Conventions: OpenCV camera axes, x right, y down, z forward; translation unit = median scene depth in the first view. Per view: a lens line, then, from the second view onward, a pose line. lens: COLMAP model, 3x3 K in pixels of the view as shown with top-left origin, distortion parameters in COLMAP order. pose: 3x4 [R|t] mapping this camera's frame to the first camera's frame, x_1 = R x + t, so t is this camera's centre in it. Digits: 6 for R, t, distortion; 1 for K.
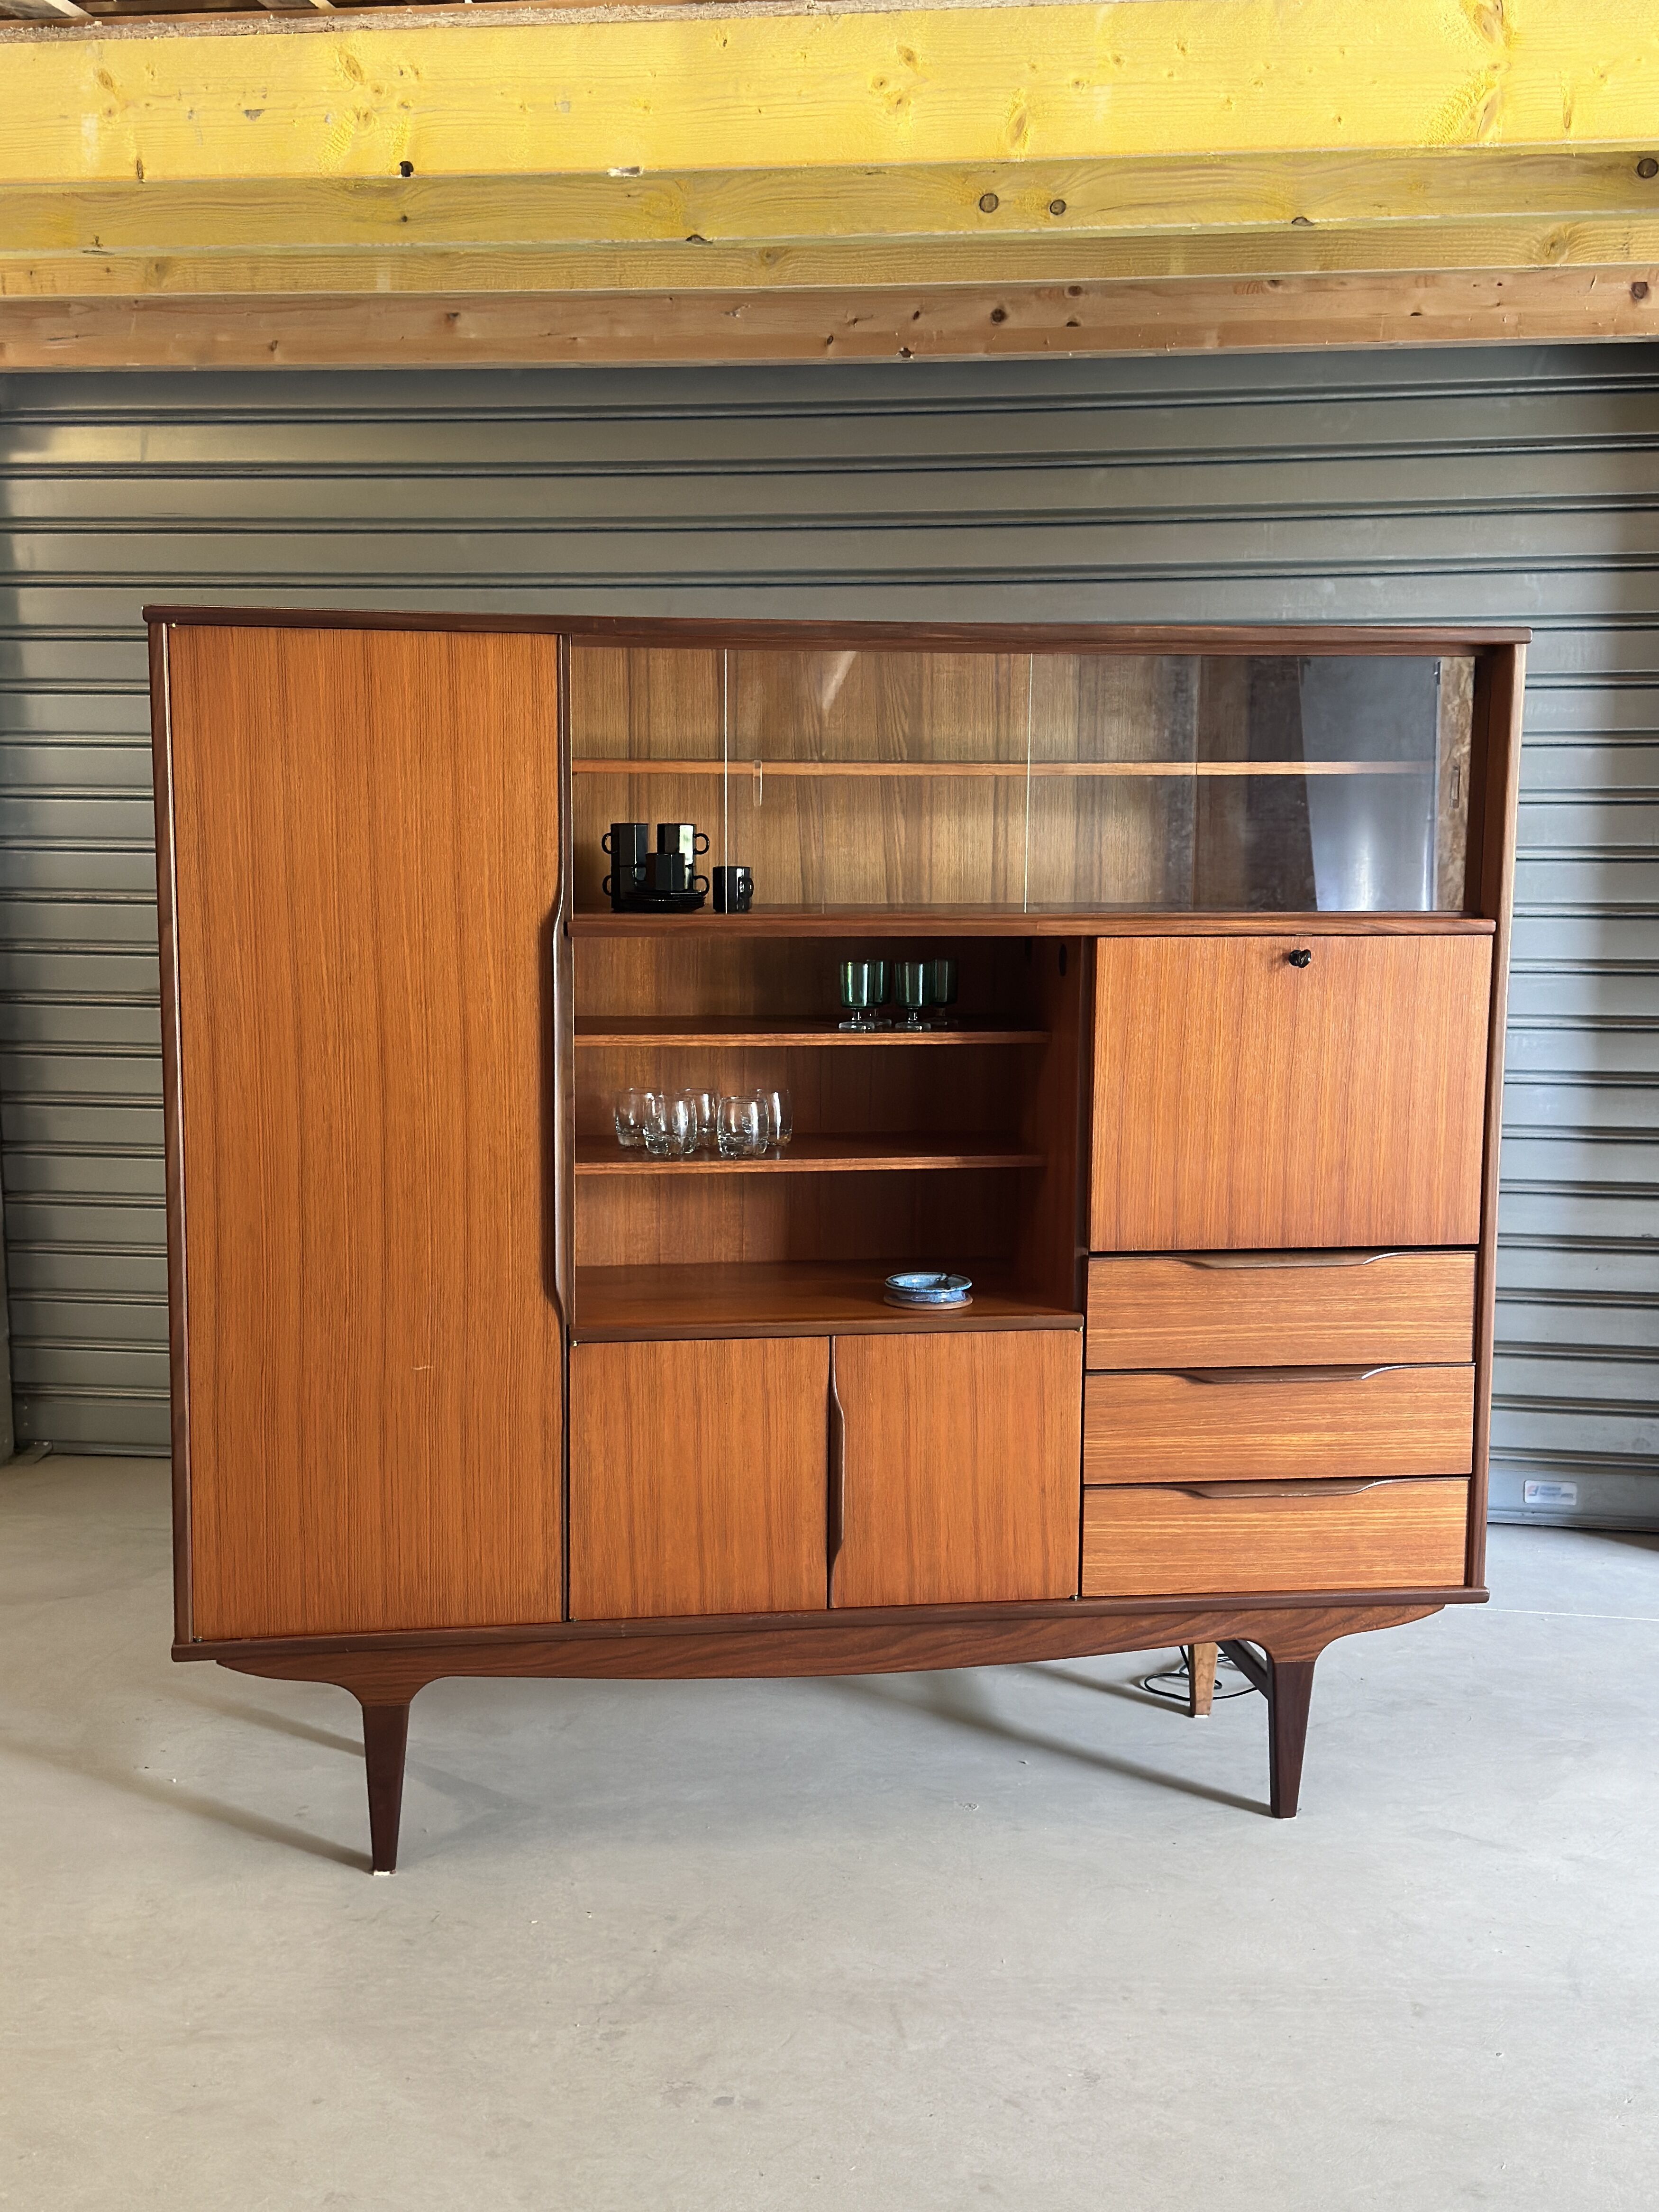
lens RADIAL K [[2638.4, 0, 825.8], [0, 2638.4, 1122.1], [0, 0, 1]] dist [0.202045, -0.452016]
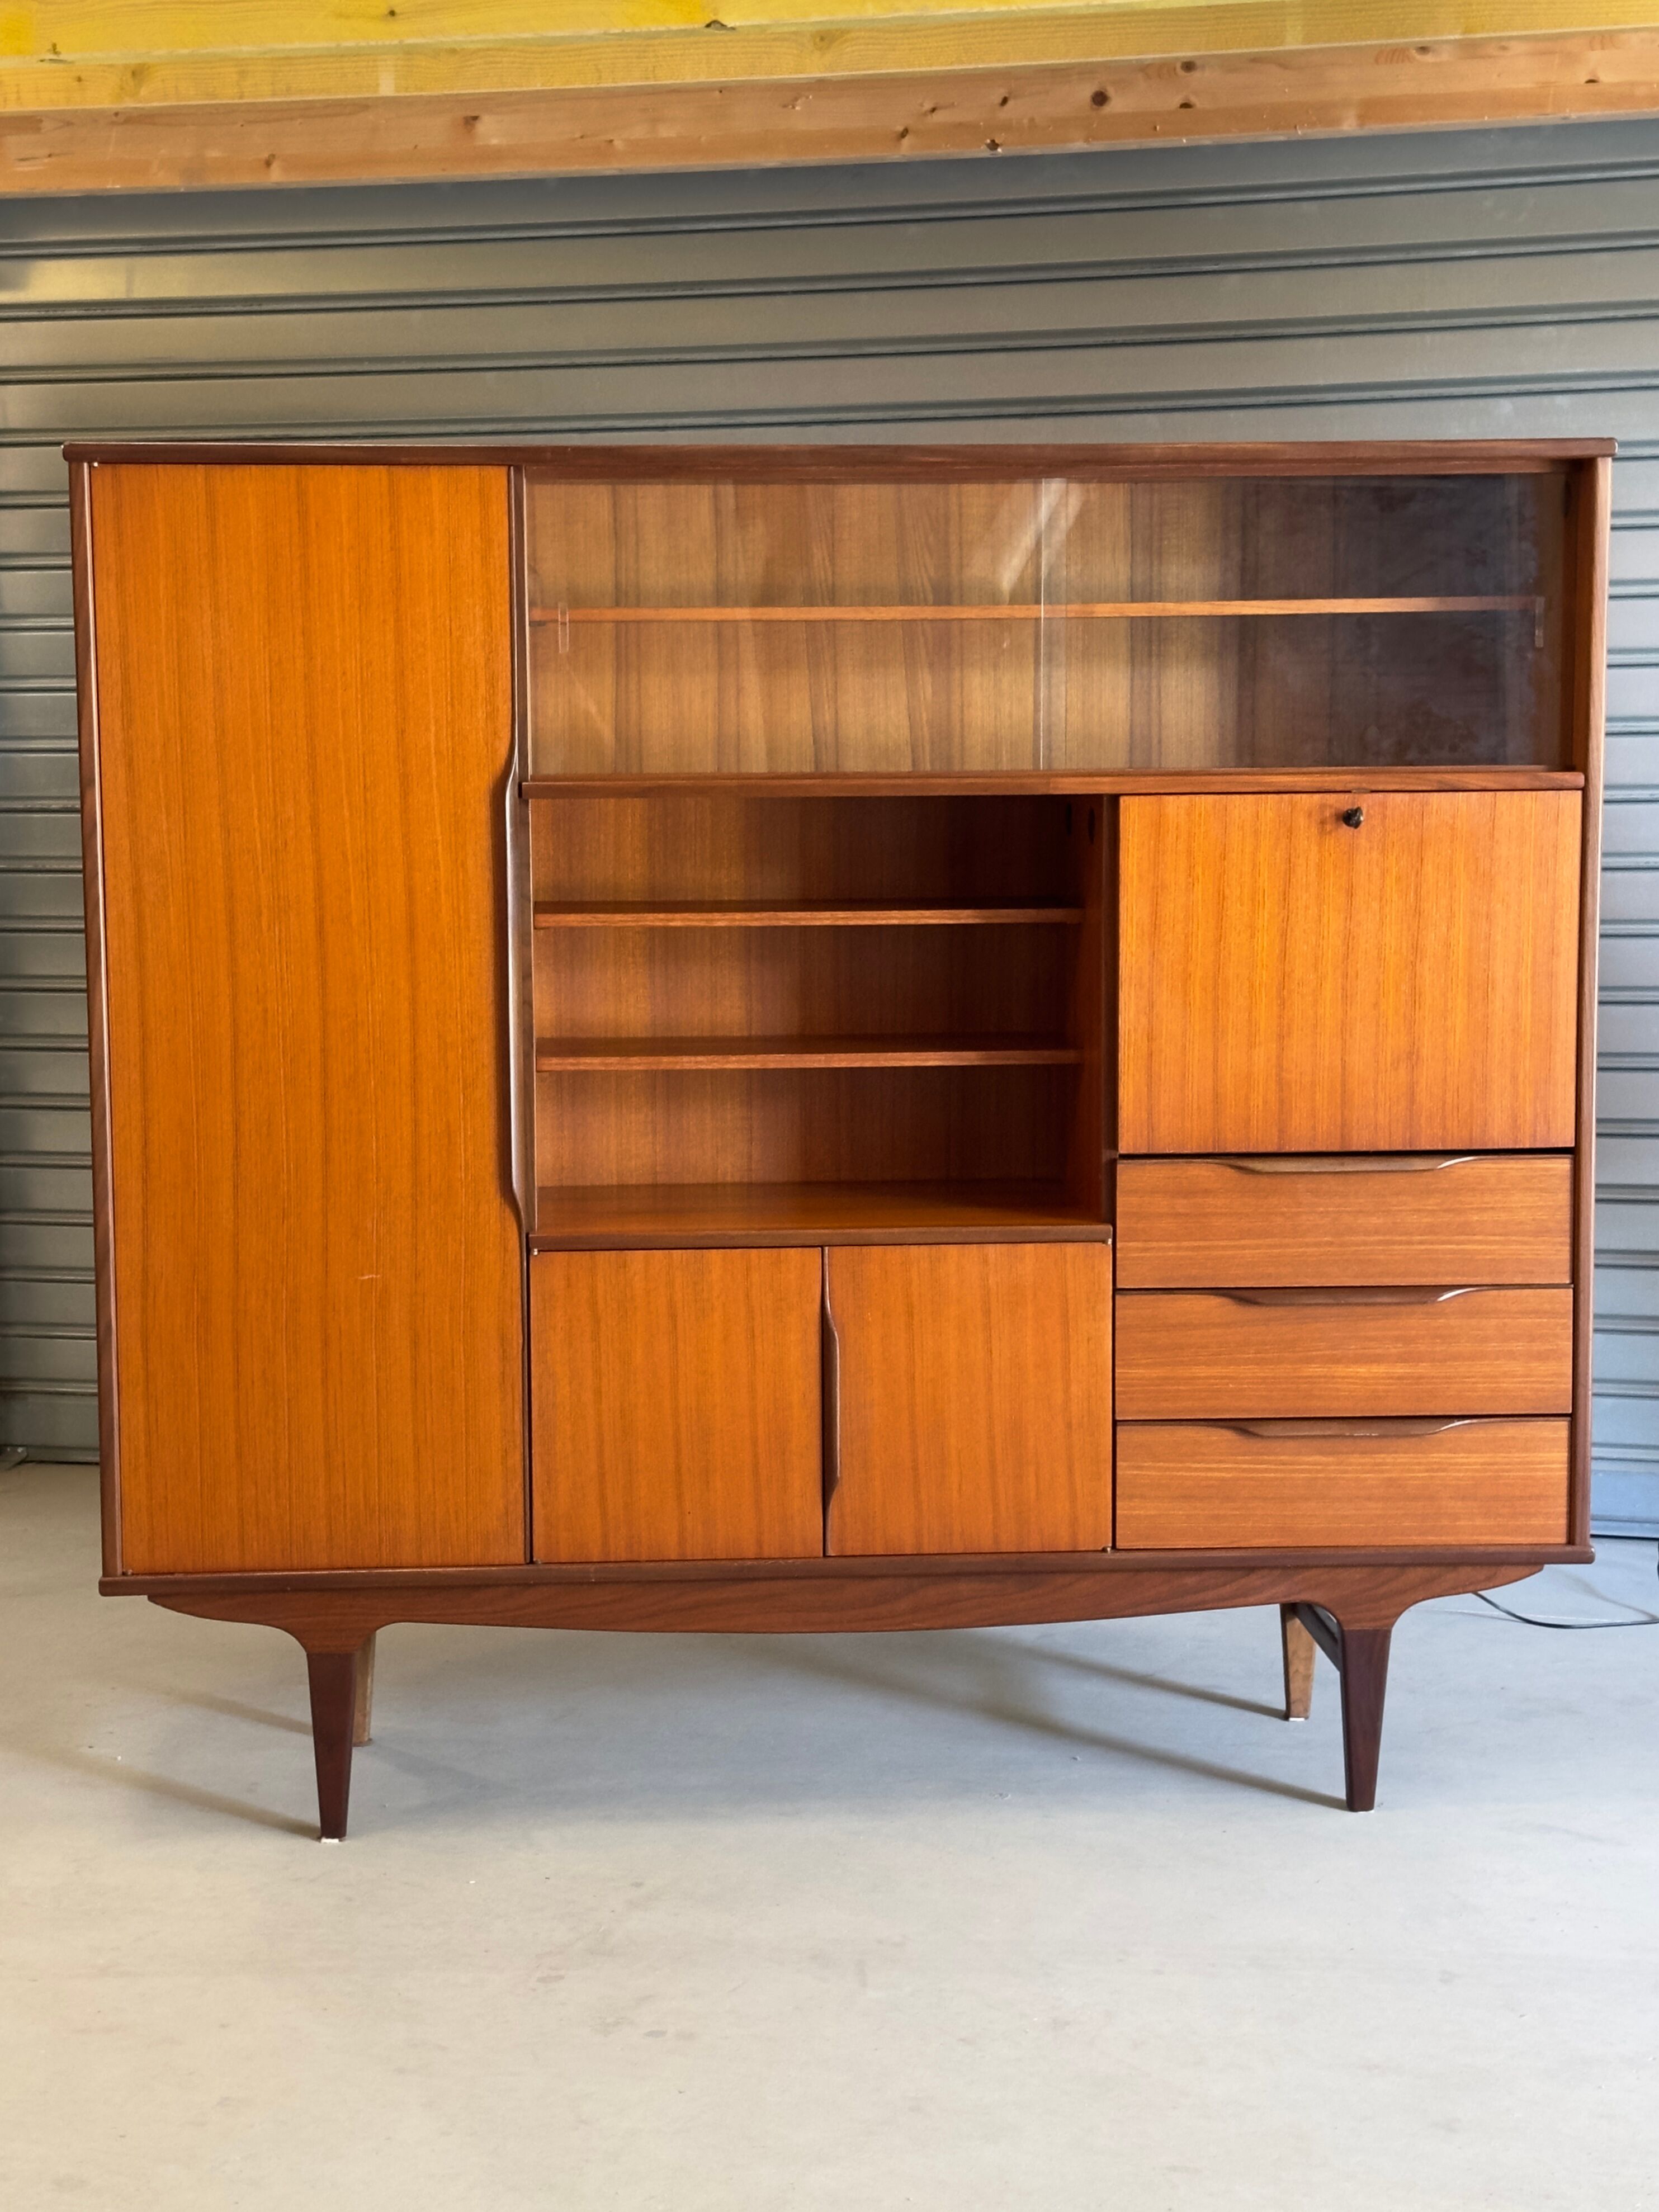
lens RADIAL K [[3625.4, 0, 809.2], [0, 3625.4, 1098.6], [0, 0, 1]] dist [0.155526, -0.144199]
pose [[0.995270, -0.003930, -0.097066, 0.115323], [0.001504, 0.999685, -0.025053, 0.061147], [0.097134, 0.024788, 0.994963, -0.215602]]
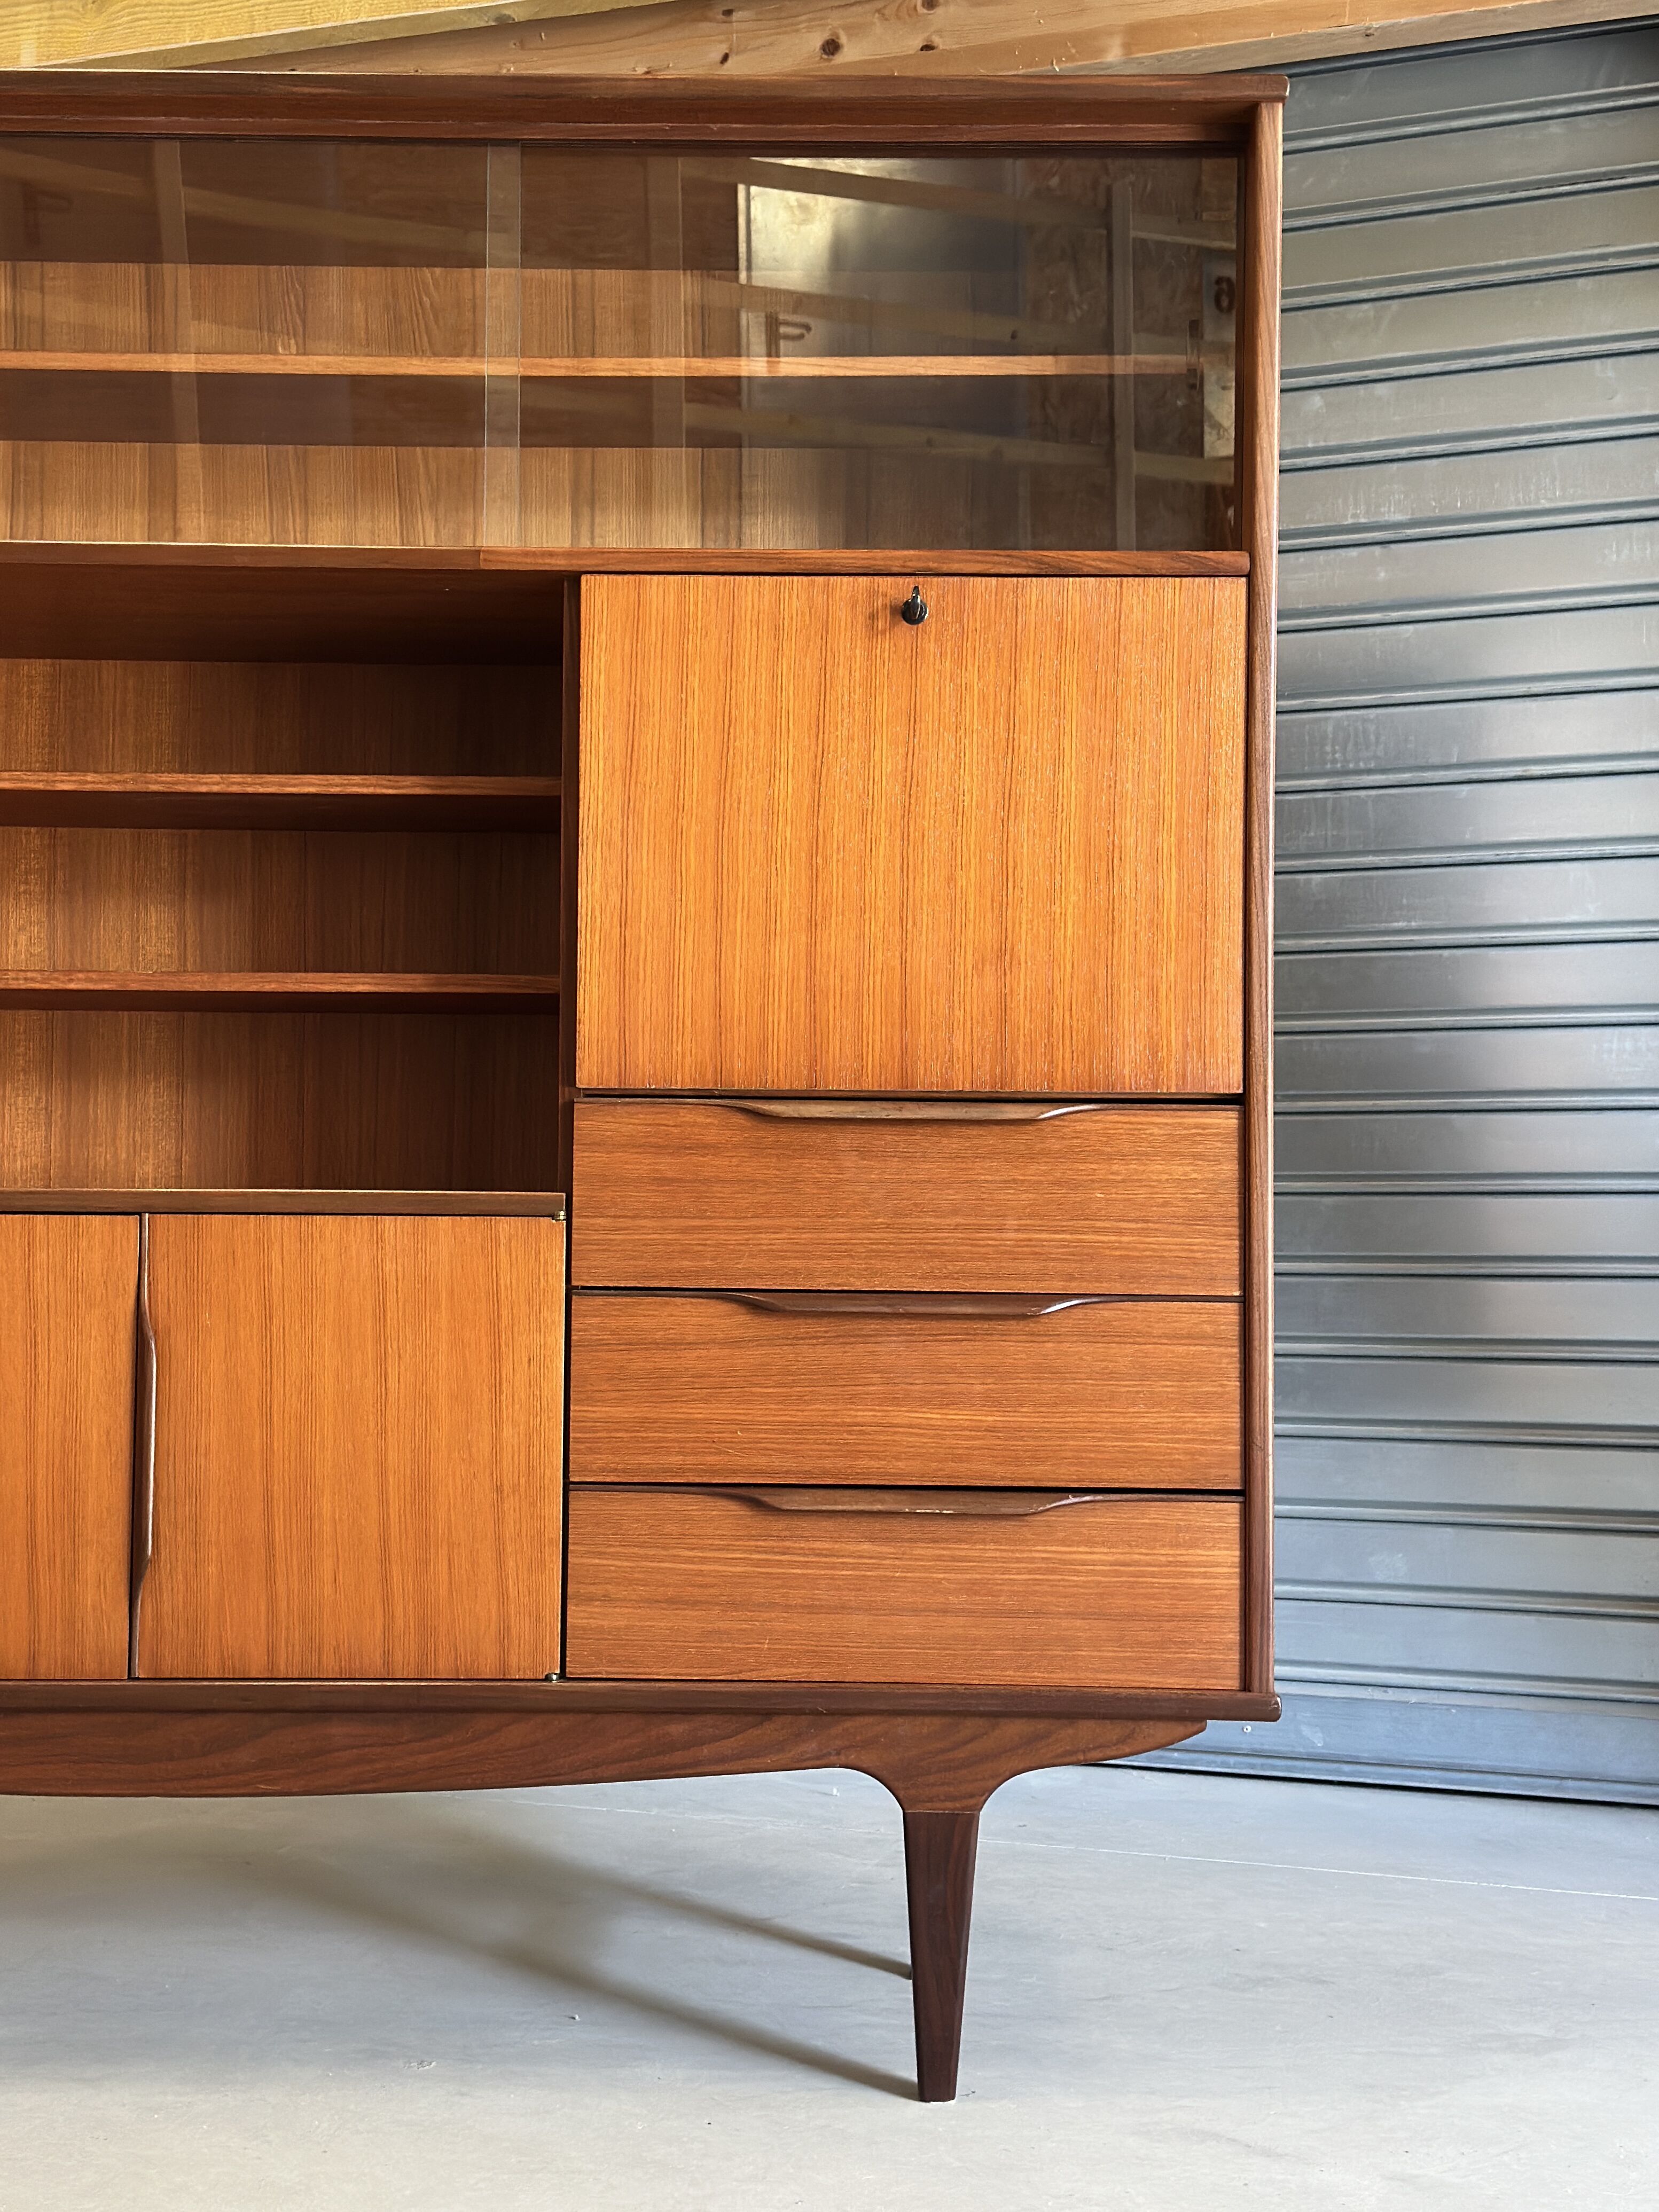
lens RADIAL K [[2970.3, 0, 821.7], [0, 2970.3, 1104.3], [0, 0, 1]] dist [0.157778, -0.131140]
pose [[0.984715, -0.007189, -0.174025, 0.276057], [-0.024375, 0.983627, -0.178560, 0.174553], [0.172459, 0.180073, 0.968417, 0.348397]]
